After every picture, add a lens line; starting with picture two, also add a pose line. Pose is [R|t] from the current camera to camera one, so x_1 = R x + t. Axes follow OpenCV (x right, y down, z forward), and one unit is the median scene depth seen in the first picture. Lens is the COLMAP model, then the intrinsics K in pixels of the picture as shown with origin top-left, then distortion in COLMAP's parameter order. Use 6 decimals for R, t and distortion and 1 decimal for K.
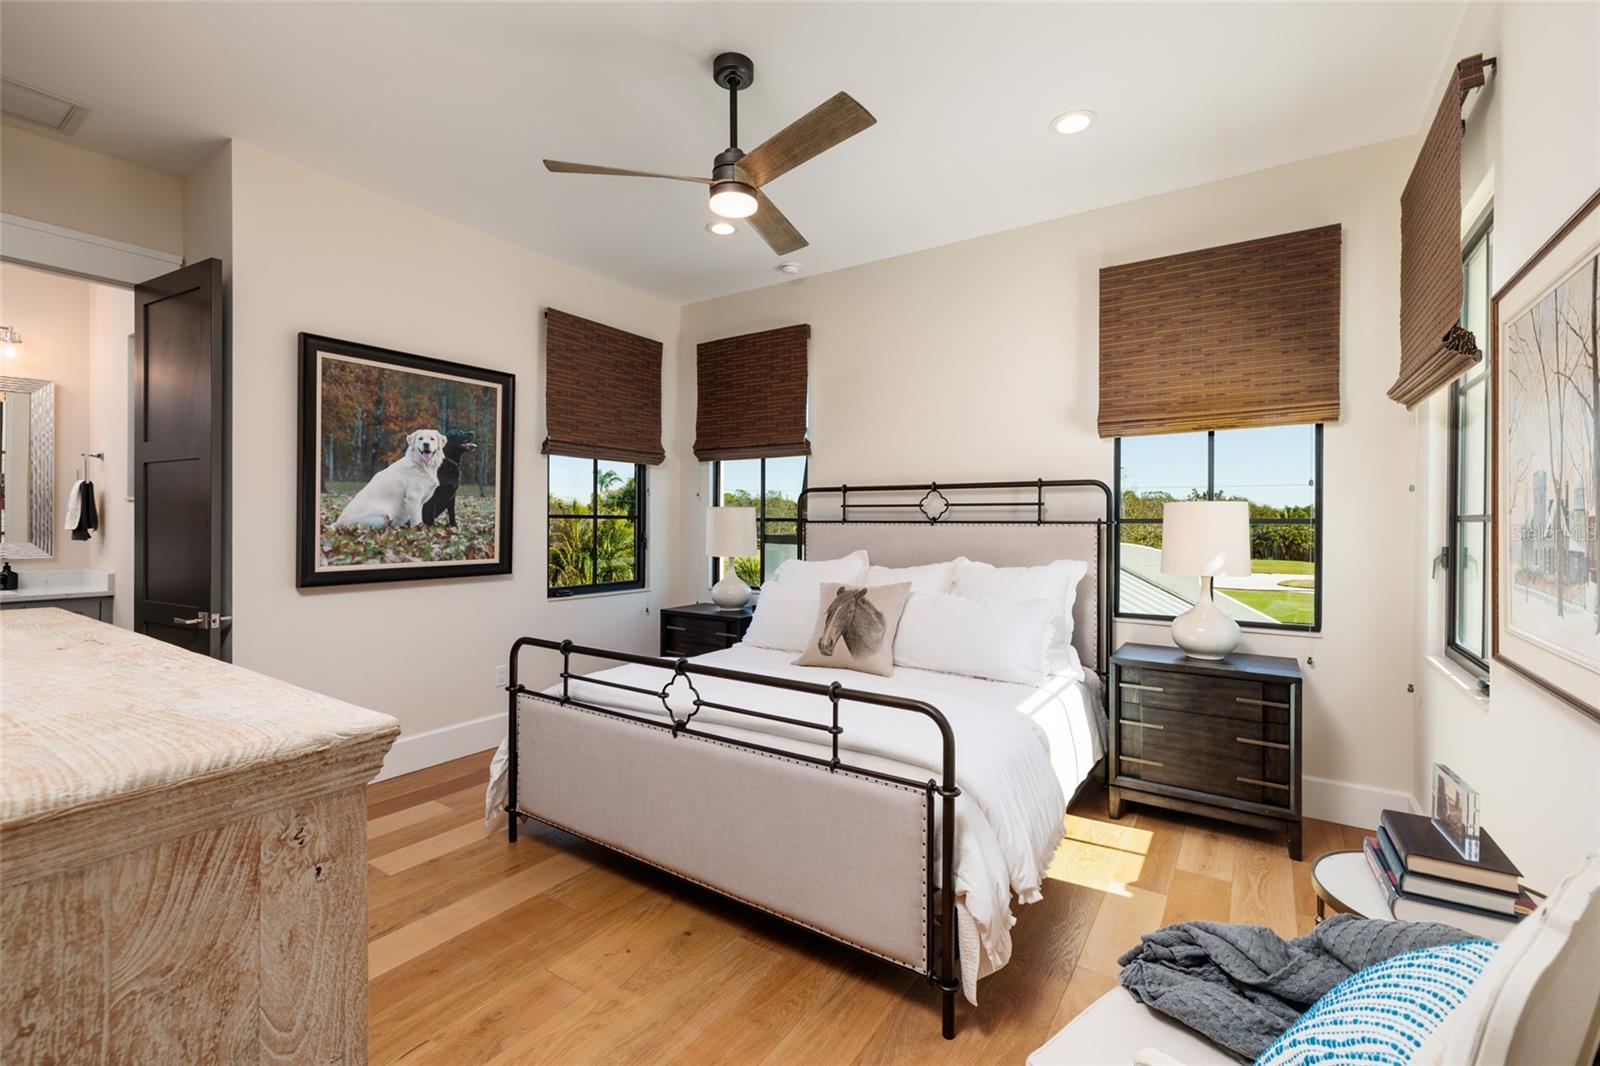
lens RADIAL K [[686.4, 0, 801.1], [0, 686.4, 525.6], [0, 0, 1]] dist [0.004081, 0.000450]
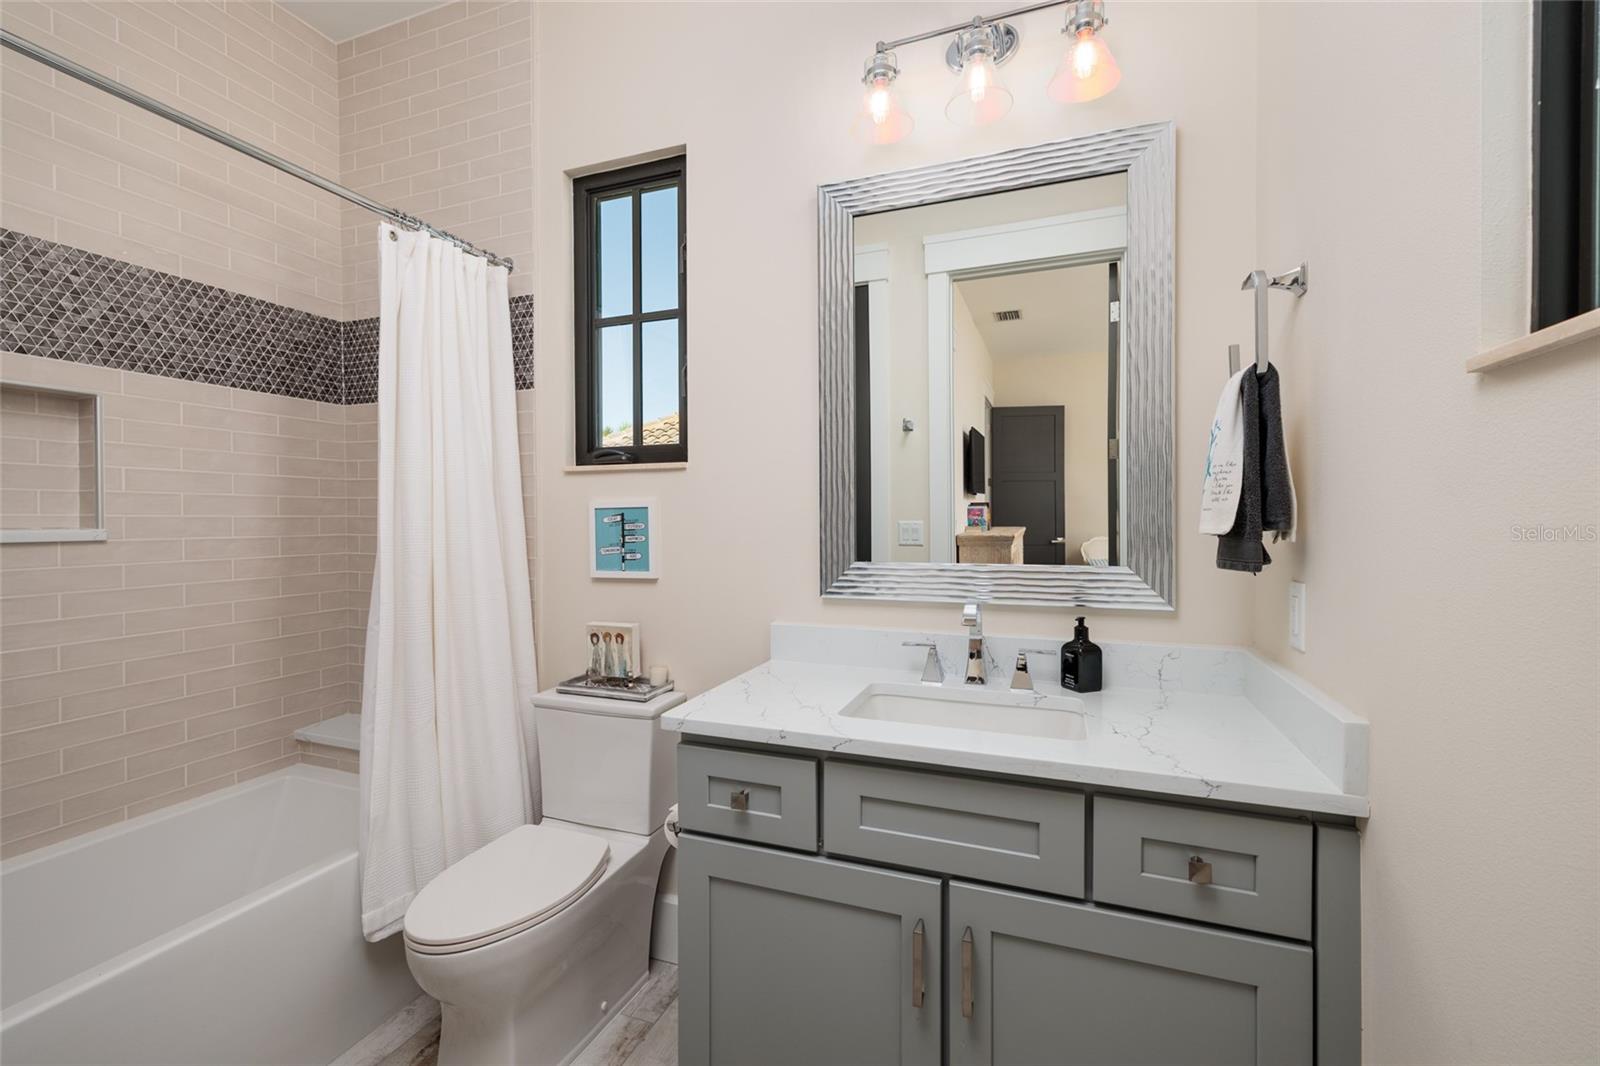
lens RADIAL K [[686.4, 0, 794.9], [0, 686.4, 530.2], [0, 0, 1]] dist [0.004081, 0.000450]
pose [[0.229651, 0.001150, -0.973272, -0.803050], [0.003955, 0.999990, 0.002115, 0.002427], [0.973265, -0.004335, 0.229645, 0.747429]]
